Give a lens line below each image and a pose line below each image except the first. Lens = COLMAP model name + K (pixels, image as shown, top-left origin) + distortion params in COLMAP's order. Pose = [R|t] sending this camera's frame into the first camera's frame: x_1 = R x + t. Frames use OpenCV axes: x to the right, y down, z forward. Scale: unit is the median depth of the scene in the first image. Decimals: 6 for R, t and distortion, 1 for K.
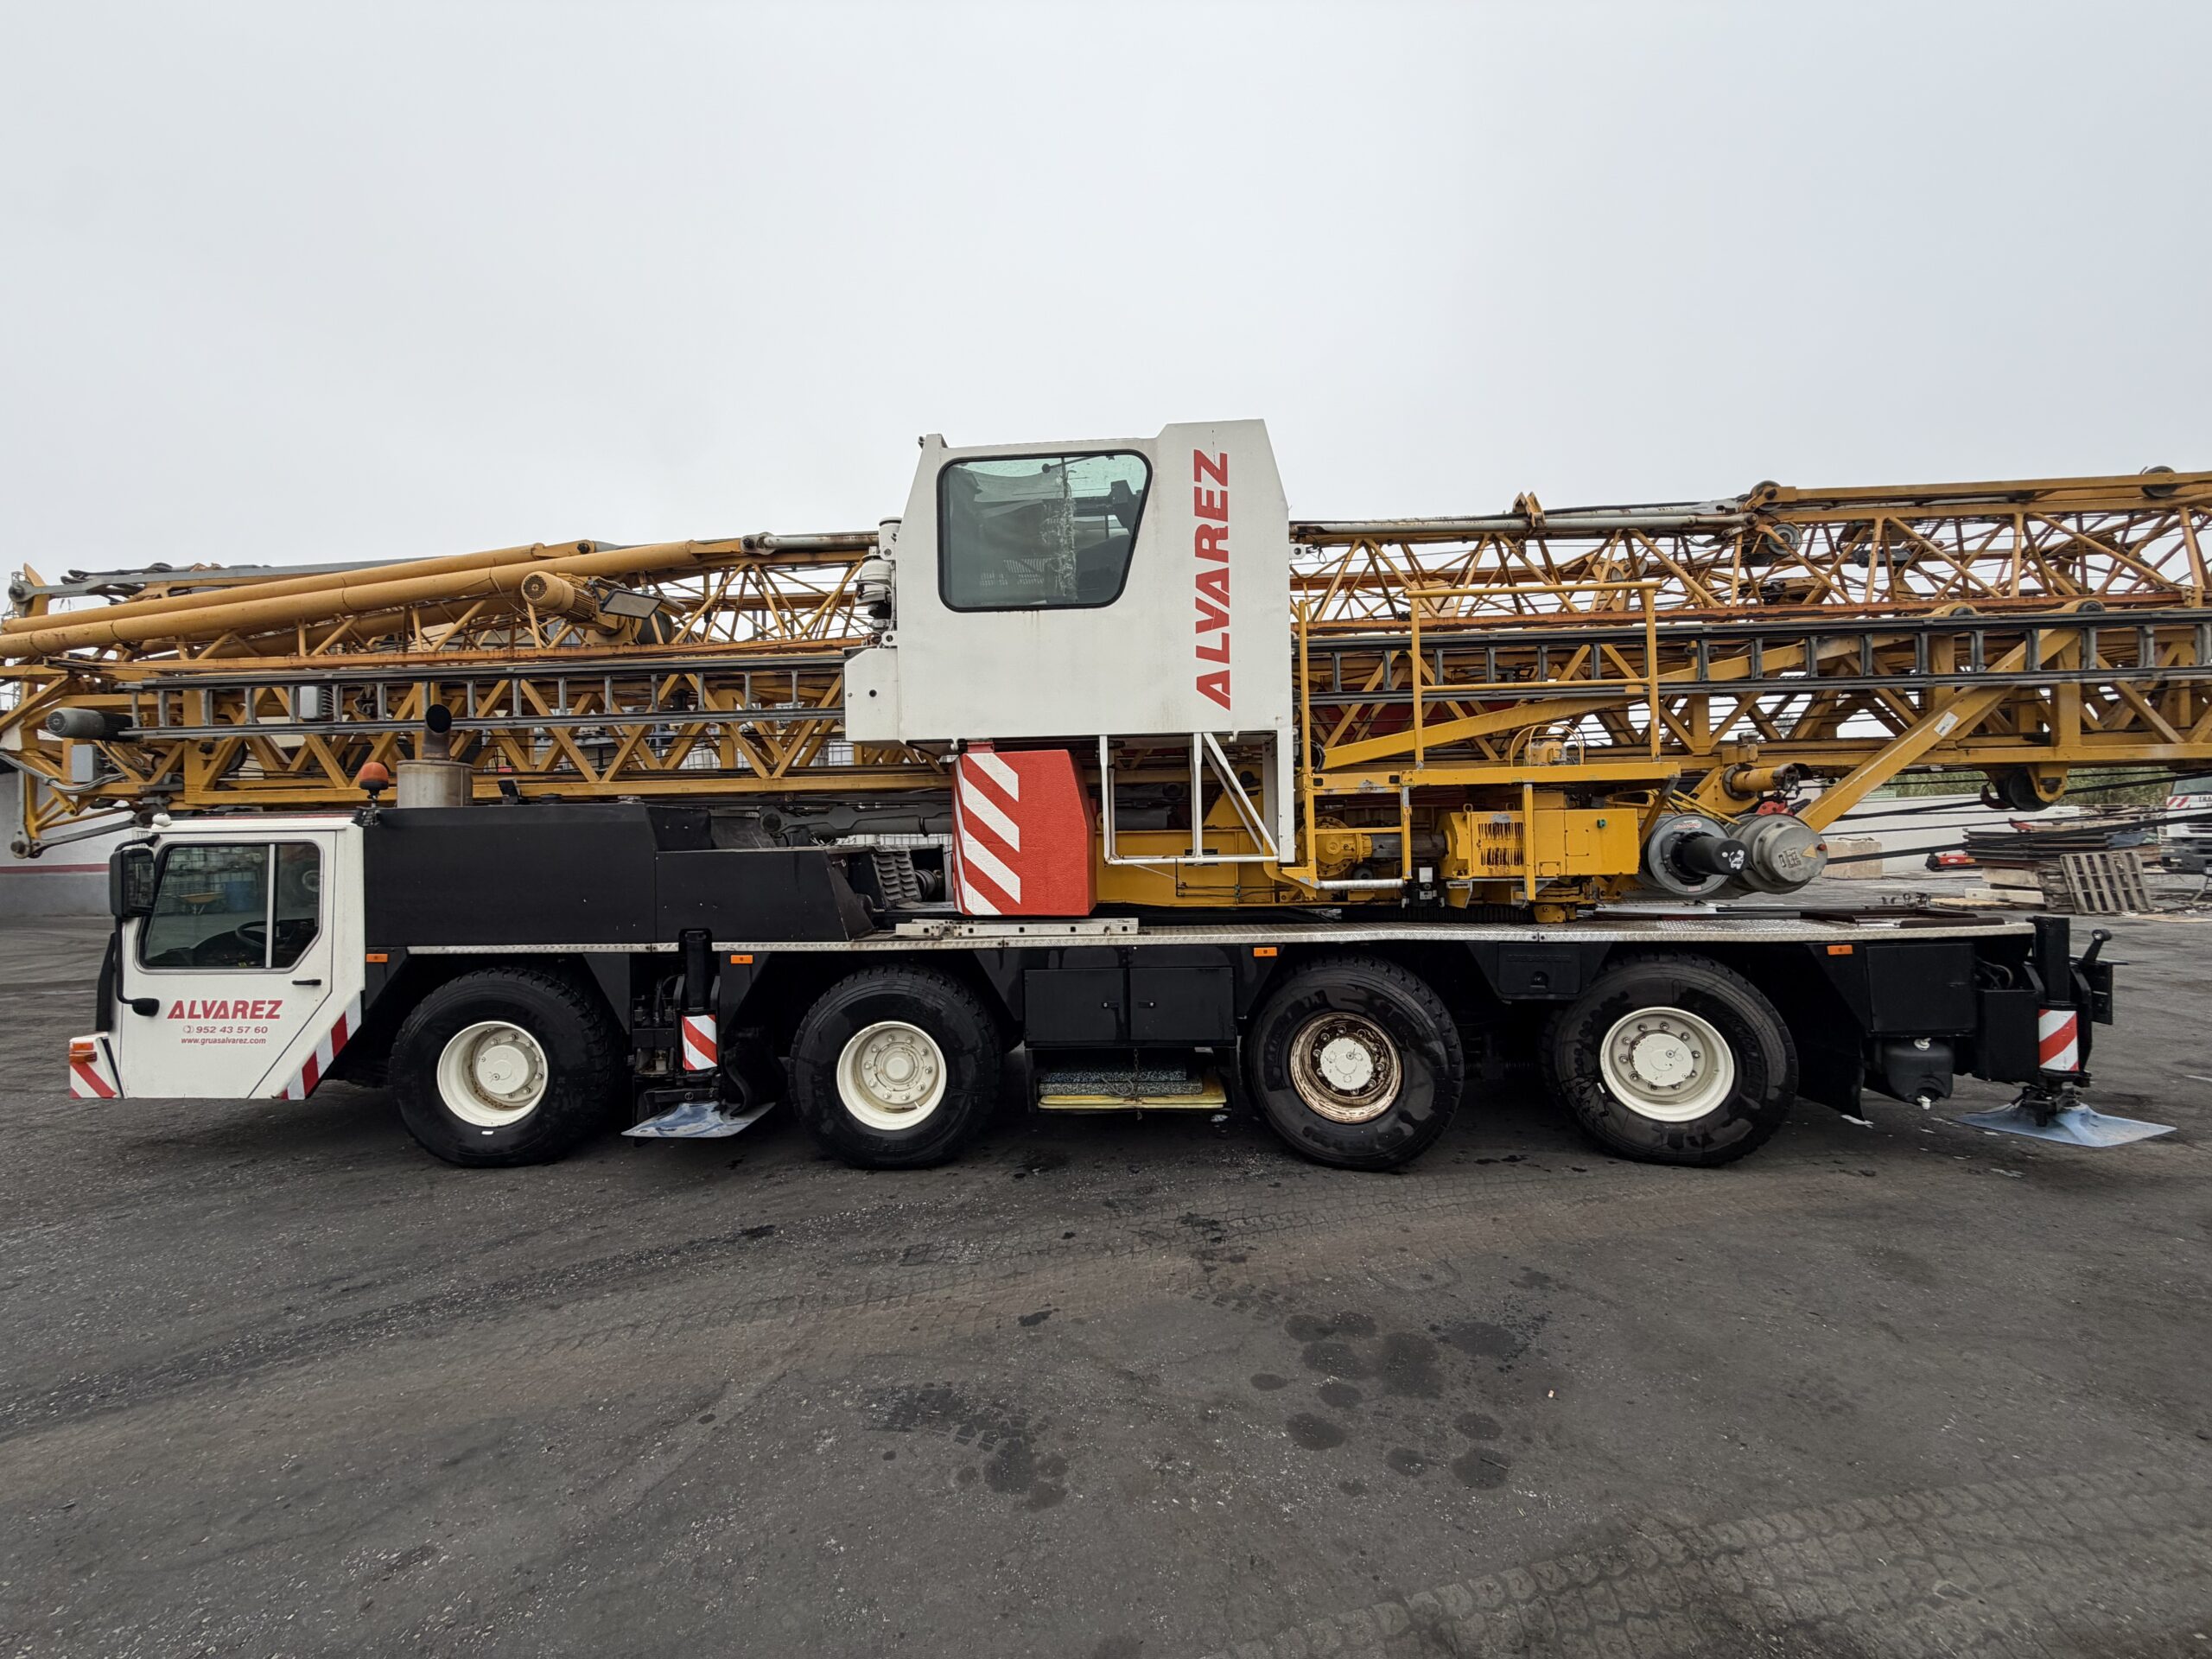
lens RADIAL K [[868.0, 0, 1106.0], [0, 868.0, 829.5], [0, 0, 1]] dist [0.001114, 0.000691]
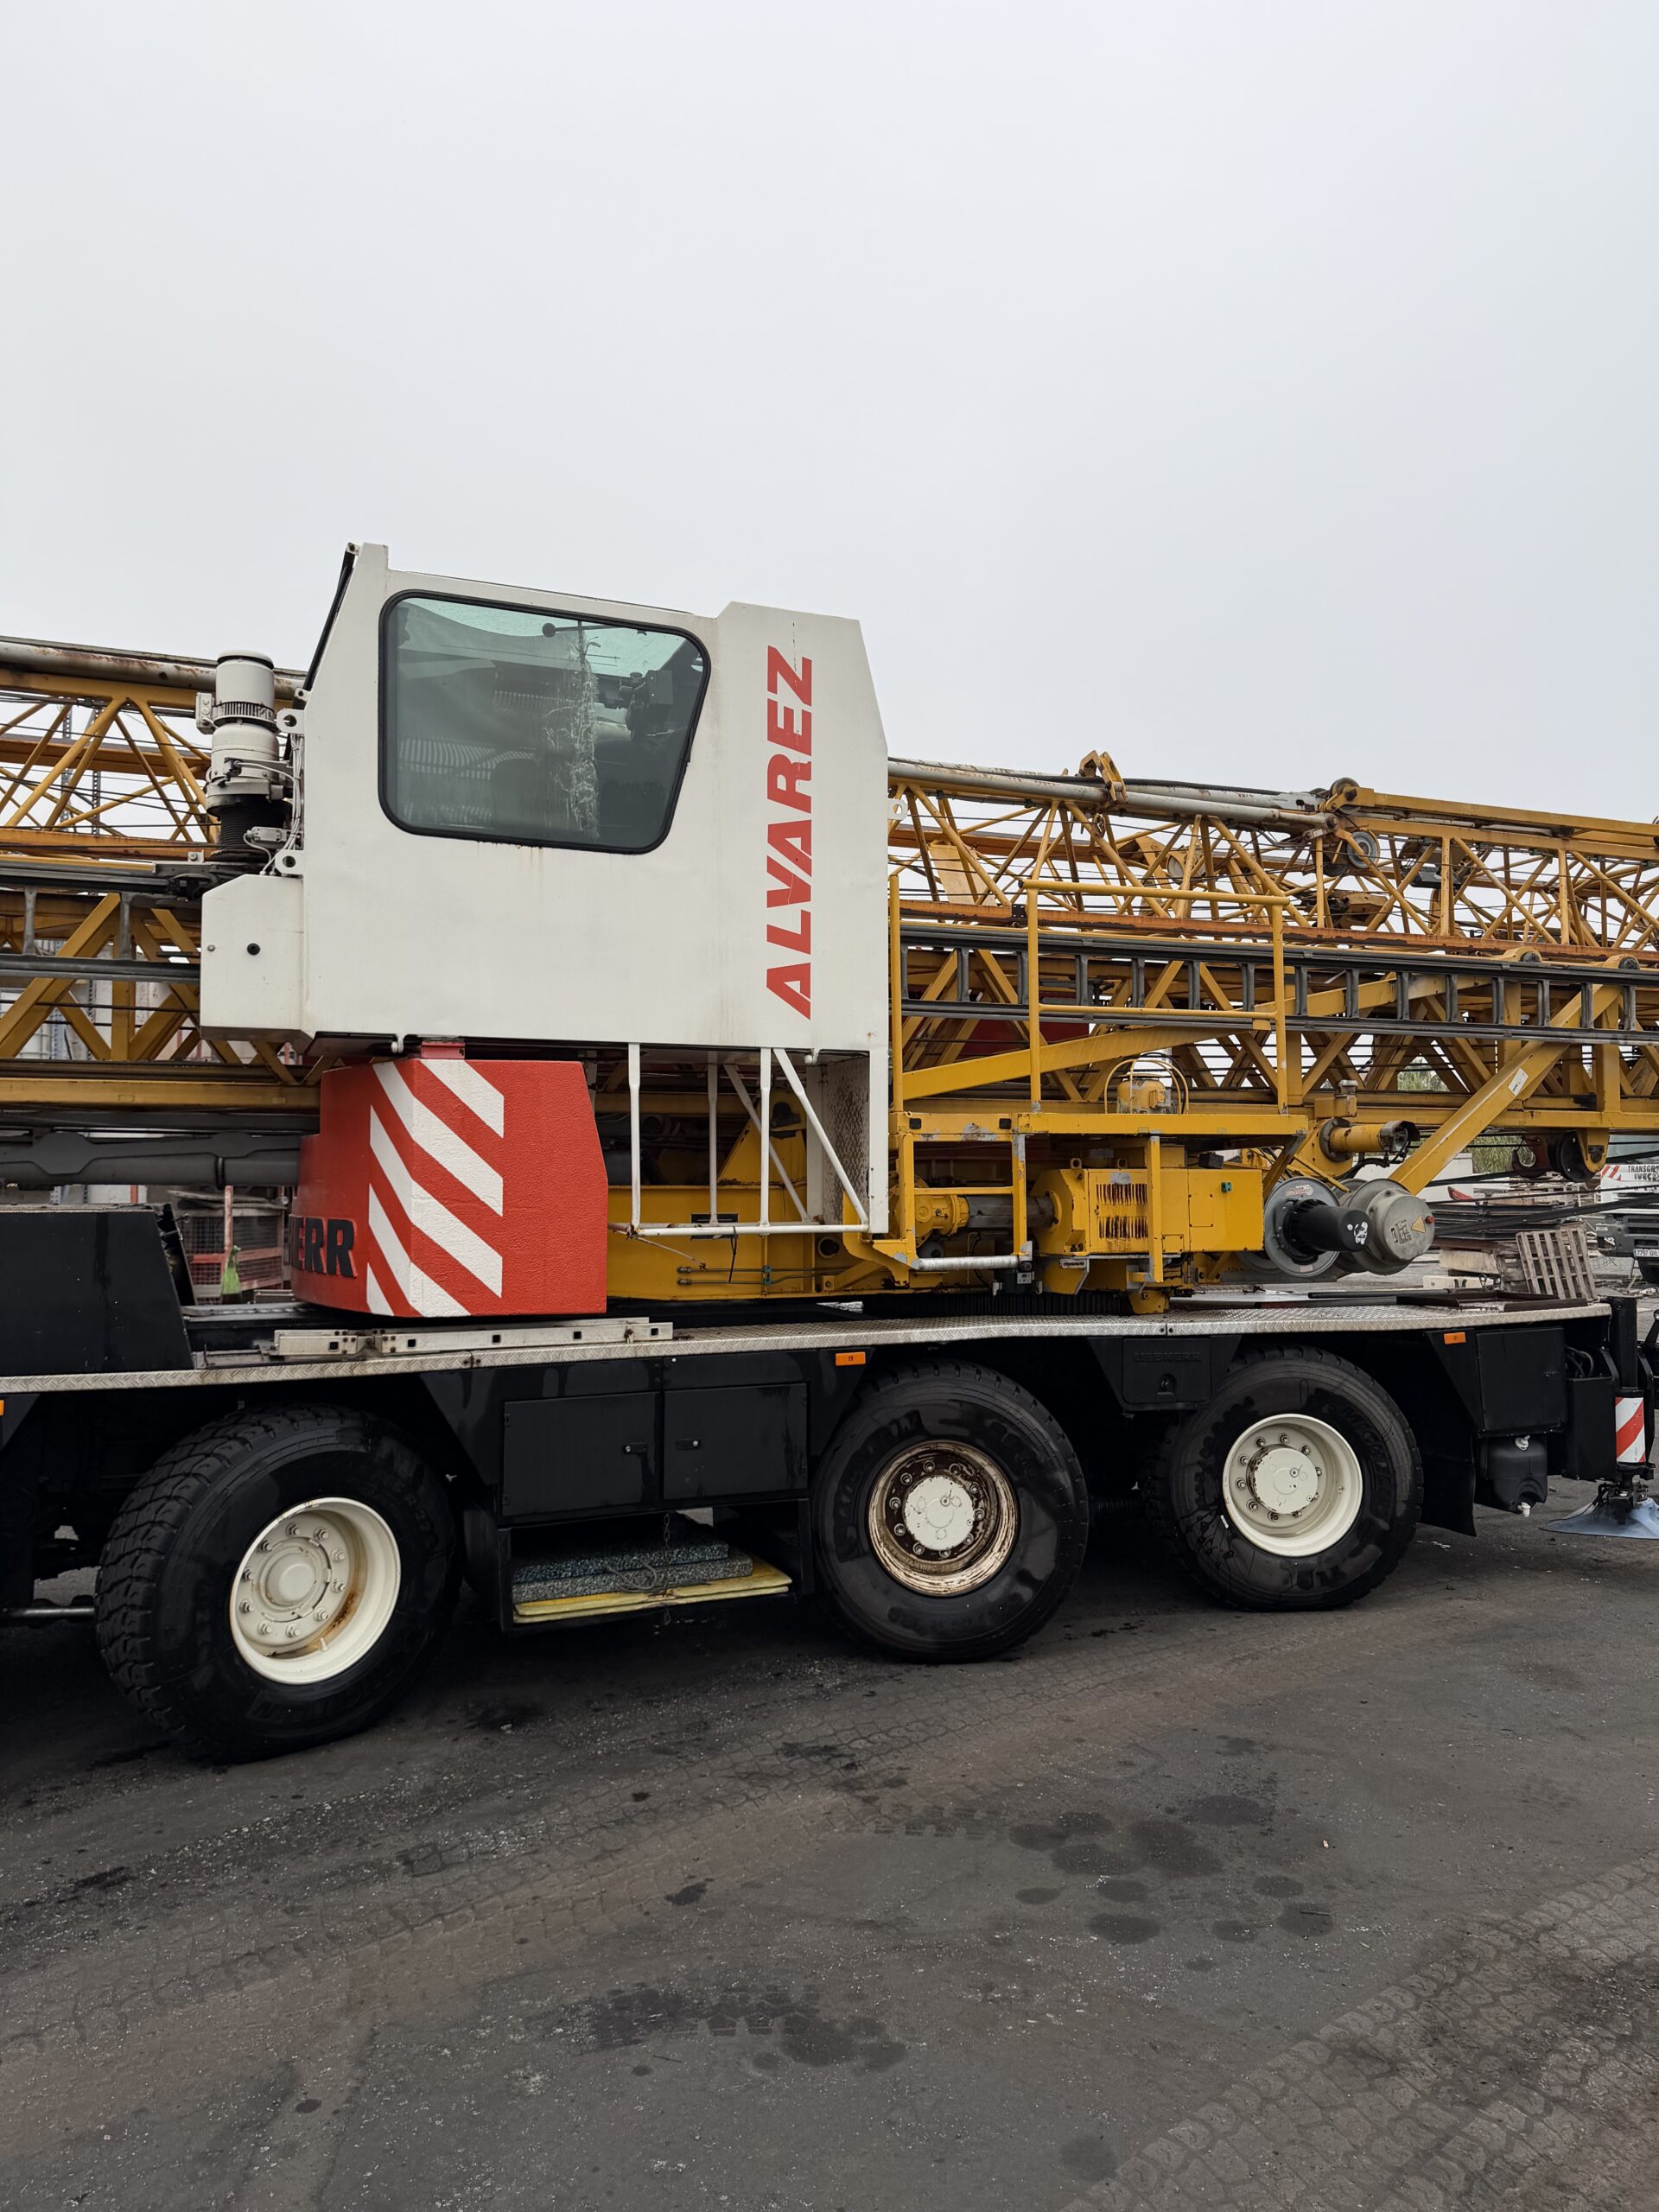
lens RADIAL K [[1527.0, 0, 829.5], [0, 1527.0, 1106.0], [0, 0, 1]] dist [0.121510, -0.167846]
pose [[0.901843, 0.039111, 0.430291, -0.374811], [-0.017441, 0.998378, -0.054192, 0.001778], [-0.431712, 0.041368, 0.901062, -0.132744]]
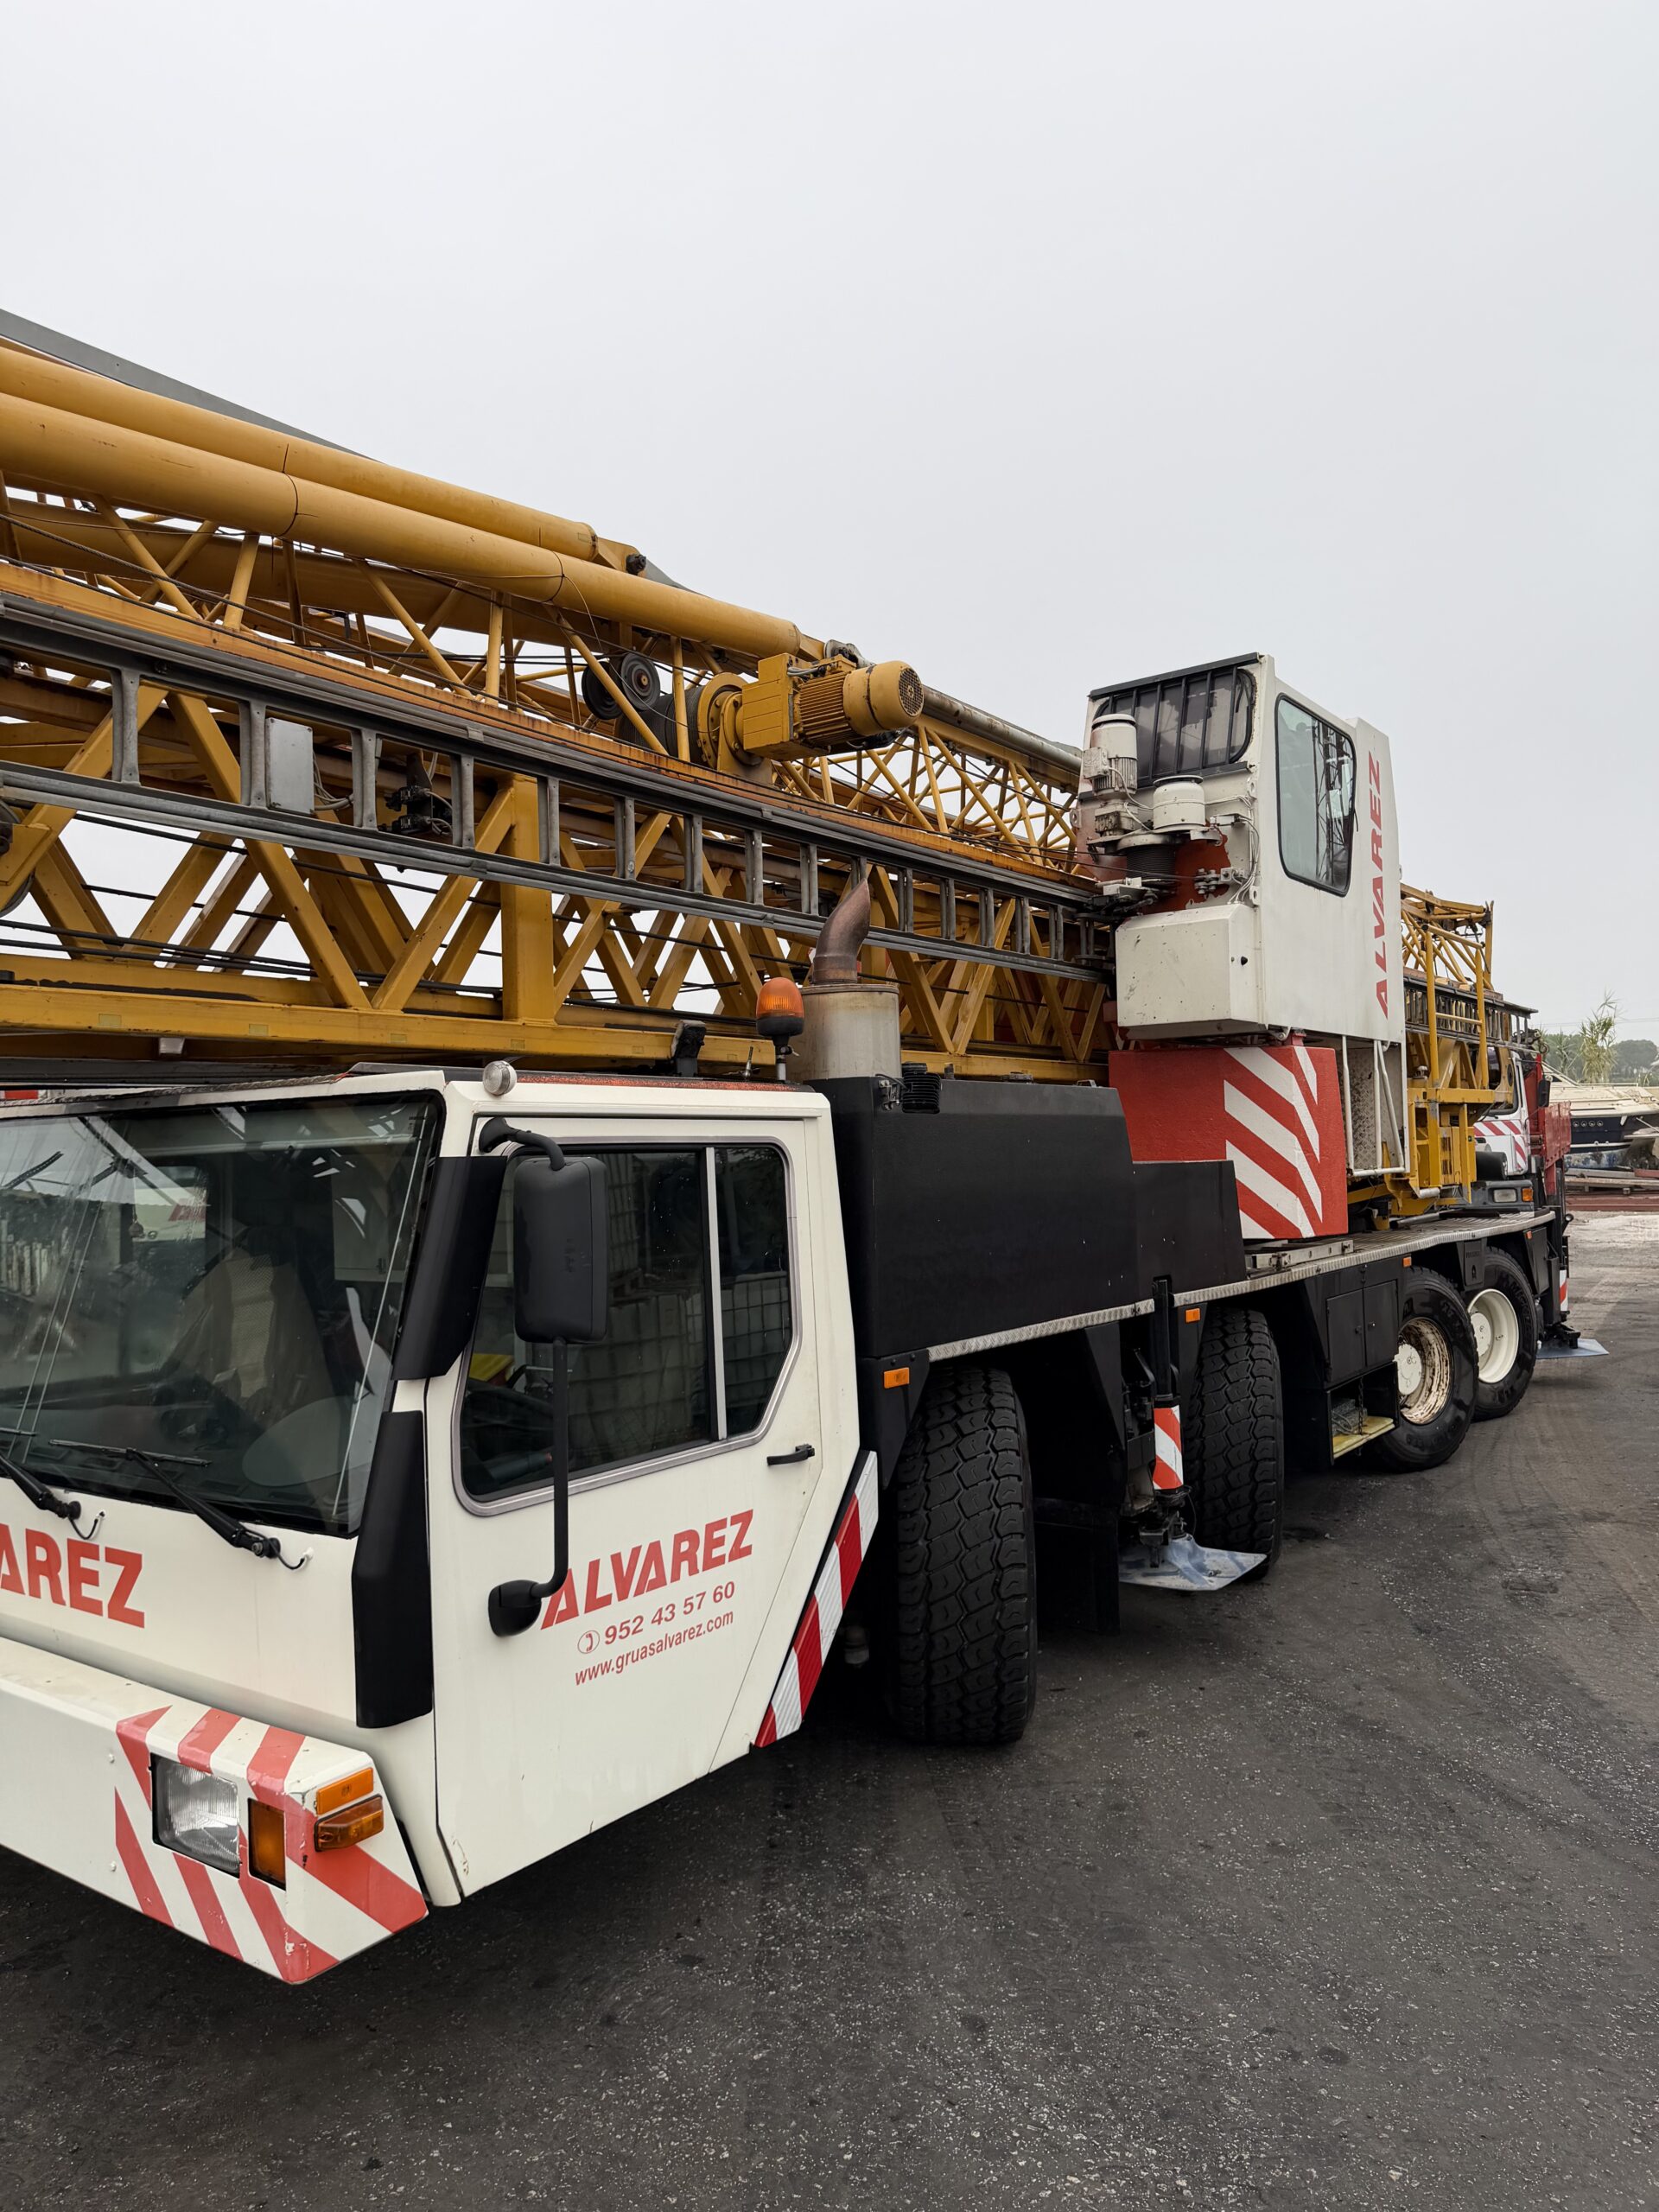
lens RADIAL K [[1527.0, 0, 829.5], [0, 1527.0, 1106.0], [0, 0, 1]] dist [0.121510, -0.167846]
pose [[0.536236, 0.032645, 0.843436, -1.665498], [0.012271, 0.998845, -0.046462, 0.035702], [-0.843979, 0.035265, 0.535216, 0.588568]]
